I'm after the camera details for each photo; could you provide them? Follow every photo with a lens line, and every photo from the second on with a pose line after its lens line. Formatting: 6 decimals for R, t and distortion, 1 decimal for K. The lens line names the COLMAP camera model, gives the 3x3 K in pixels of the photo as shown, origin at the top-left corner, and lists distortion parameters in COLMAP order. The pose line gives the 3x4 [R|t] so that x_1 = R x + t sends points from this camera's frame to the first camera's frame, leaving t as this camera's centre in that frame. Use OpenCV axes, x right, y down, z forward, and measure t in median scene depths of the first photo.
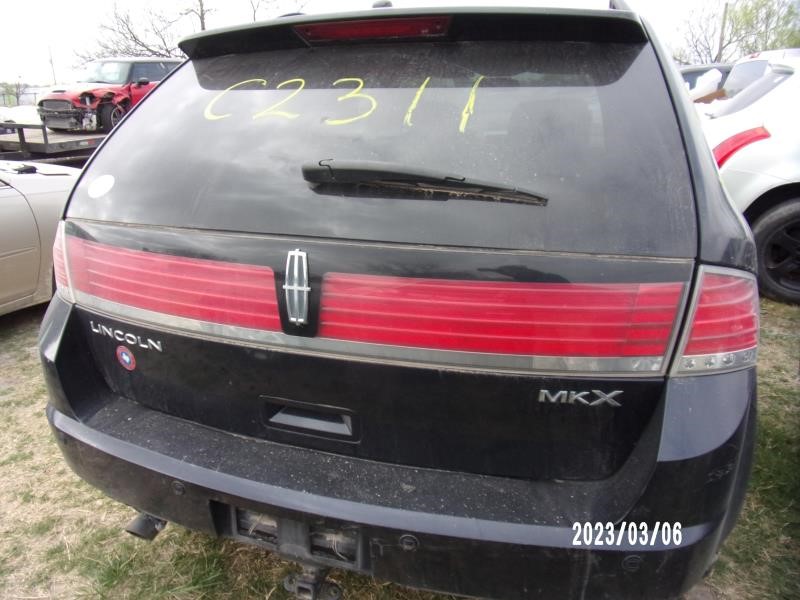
lens RADIAL K [[557.6, 0, 400.0], [0, 557.6, 300.0], [0, 0, 1]] dist [-0.003780, -0.001273]
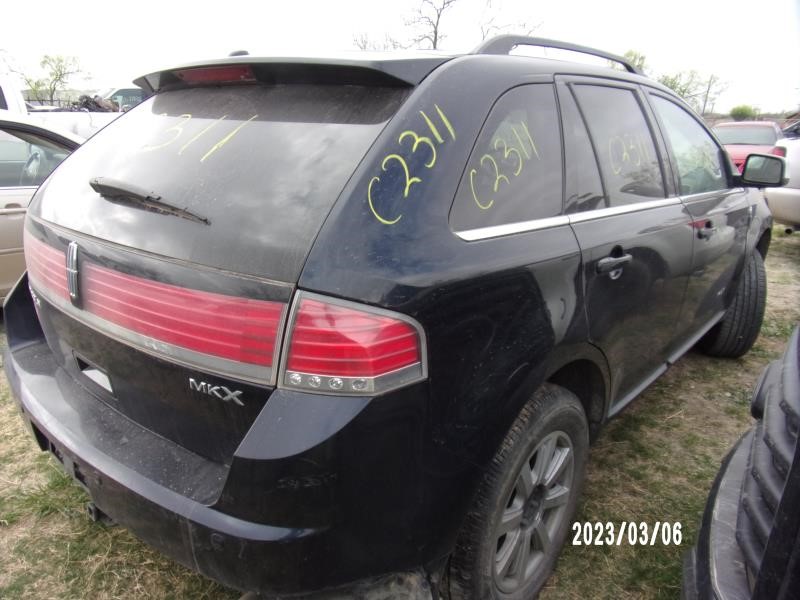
lens RADIAL K [[576.6, 0, 400.0], [0, 576.6, 300.0], [0, 0, 1]] dist [-0.038856, 0.044537]
pose [[0.919731, 0.137245, -0.367775, 1.089985], [-0.153011, 0.988127, -0.013903, -0.054399], [0.361501, 0.069061, 0.929811, 0.014797]]
